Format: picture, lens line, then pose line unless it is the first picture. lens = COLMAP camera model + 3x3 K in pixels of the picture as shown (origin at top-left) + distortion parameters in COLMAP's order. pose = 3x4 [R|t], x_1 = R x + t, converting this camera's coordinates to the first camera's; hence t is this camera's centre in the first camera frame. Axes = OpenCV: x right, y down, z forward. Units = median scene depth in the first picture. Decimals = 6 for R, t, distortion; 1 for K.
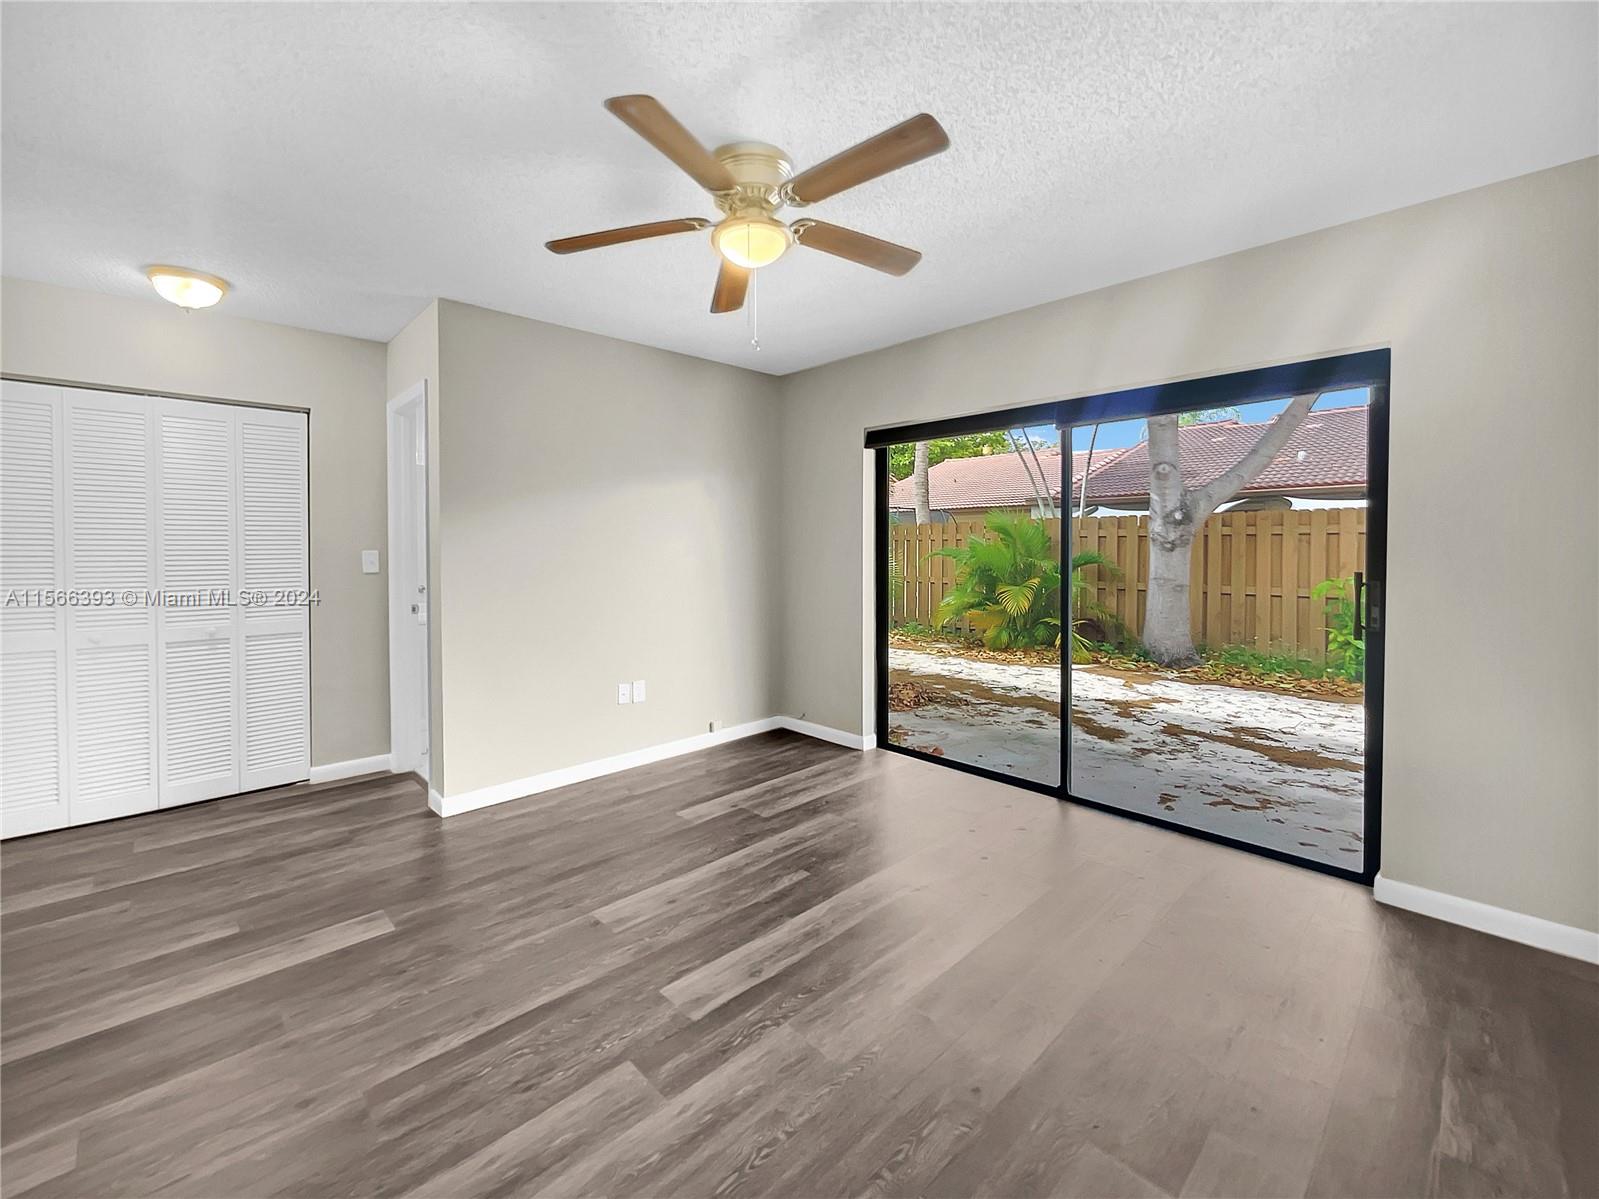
lens RADIAL K [[657.3, 0, 816.8], [0, 657.3, 575.2], [0, 0, 1]] dist [0.020341, 0.000404]
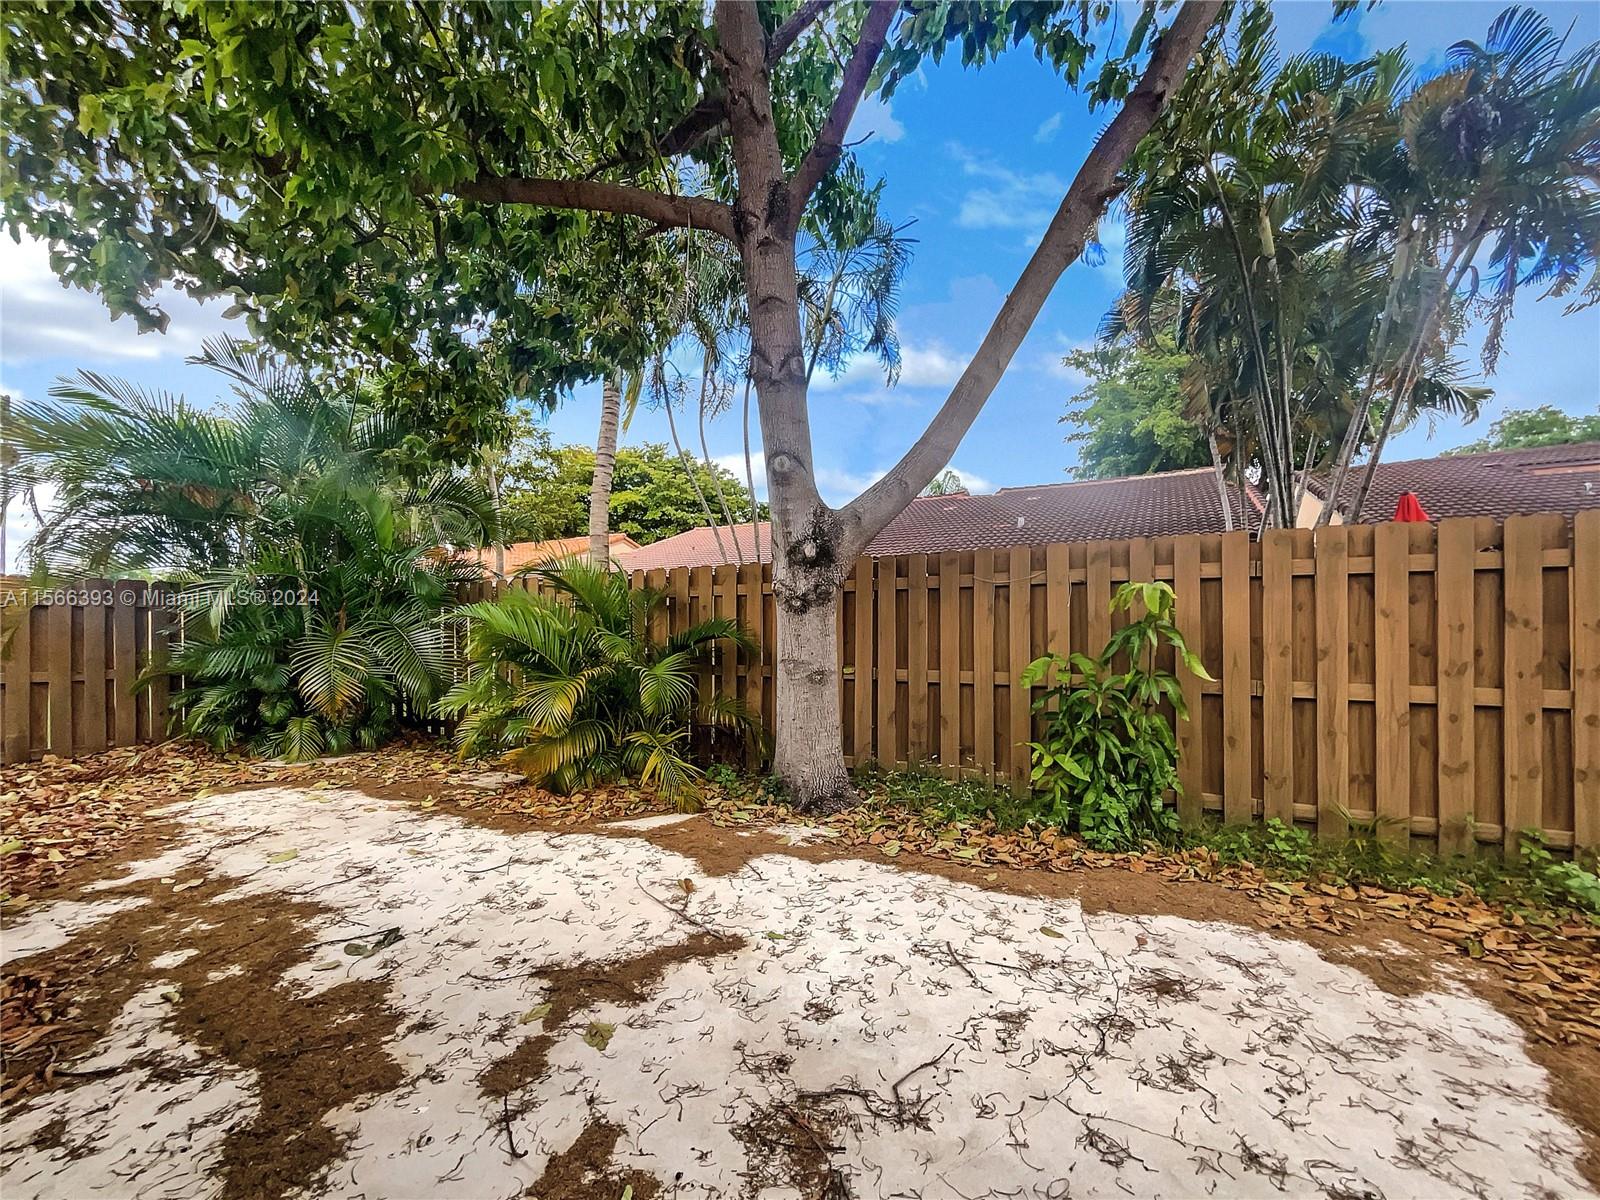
lens RADIAL K [[641.7, 0, 809.3], [0, 641.7, 633.7], [0, 0, 1]] dist [0.001185, 0.000179]
pose [[0.957358, 0.001796, 0.288899, 0.386655], [0.005381, 0.999696, -0.024047, -0.004700], [-0.288854, 0.024576, 0.957058, 0.473671]]
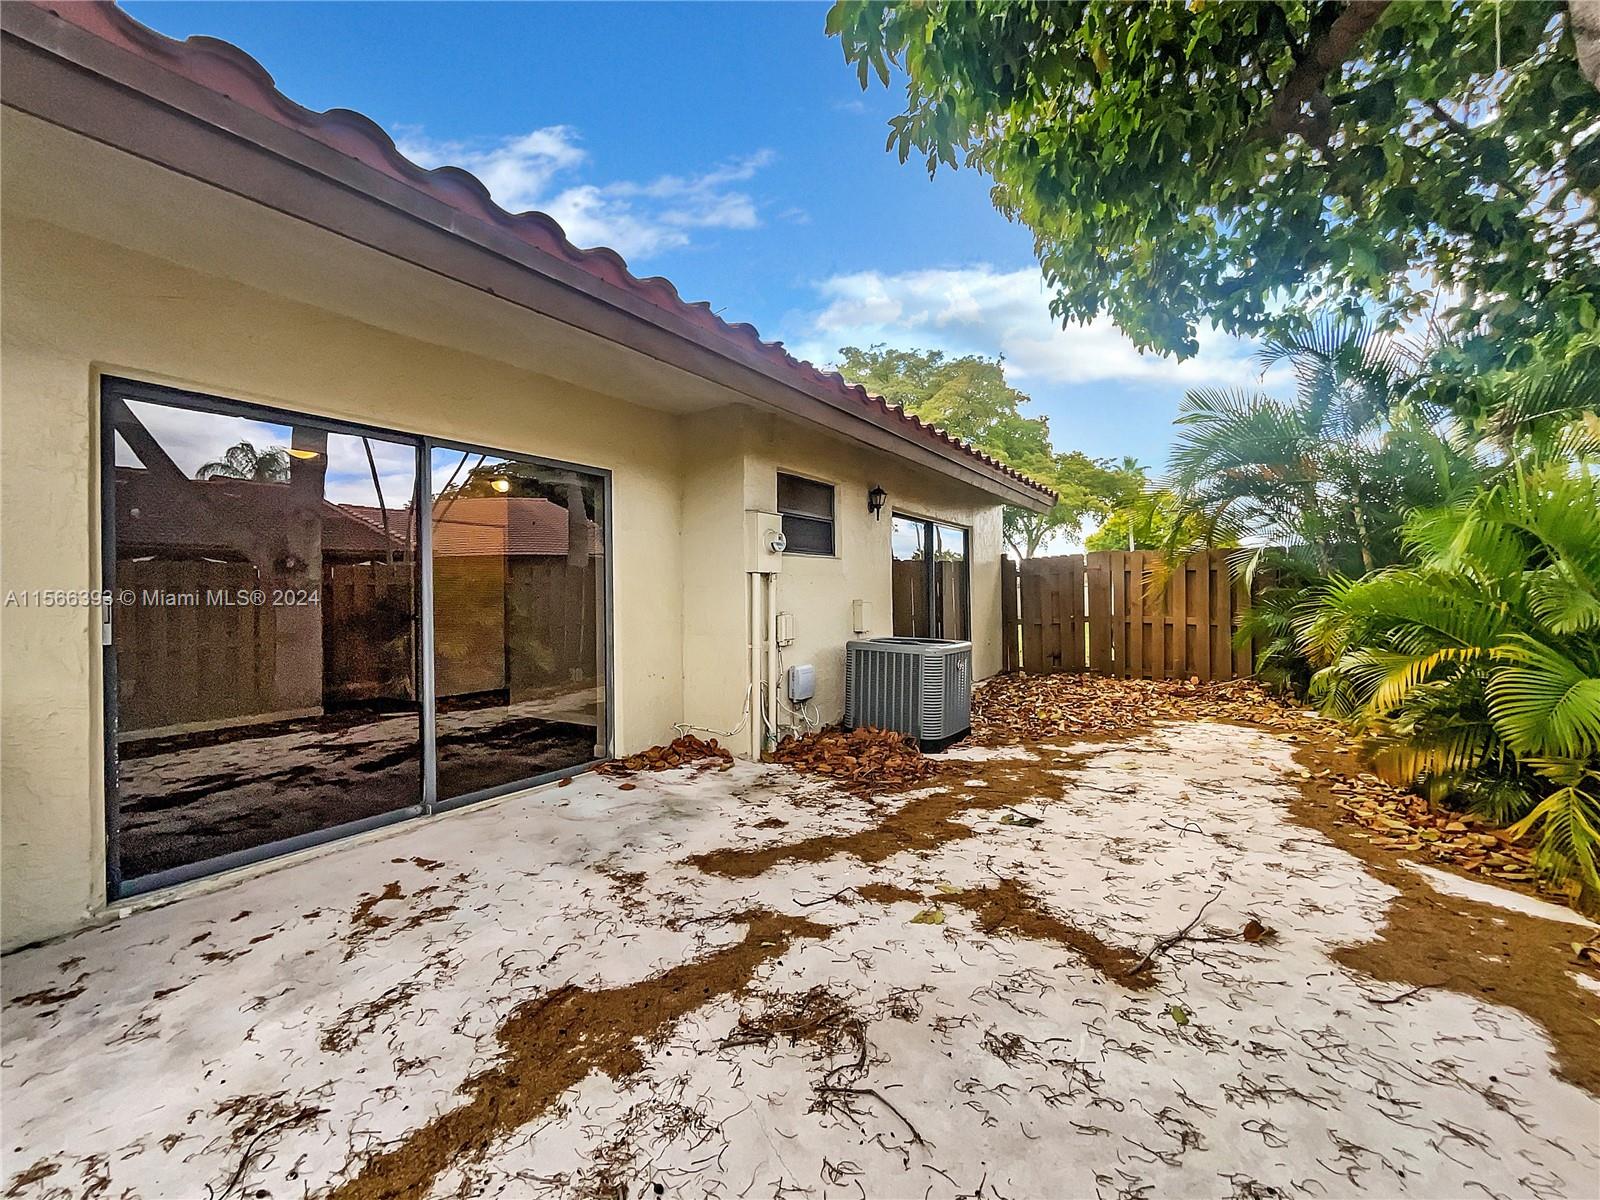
lens RADIAL K [[641.7, 0, 801.7], [0, 641.7, 595.5], [0, 0, 1]] dist [0.001185, 0.000179]
pose [[0.213826, 0.004500, -0.976861, 0.703912], [-0.018910, 0.999821, 0.000467, -0.007963], [0.976689, 0.018372, 0.213873, 0.631627]]
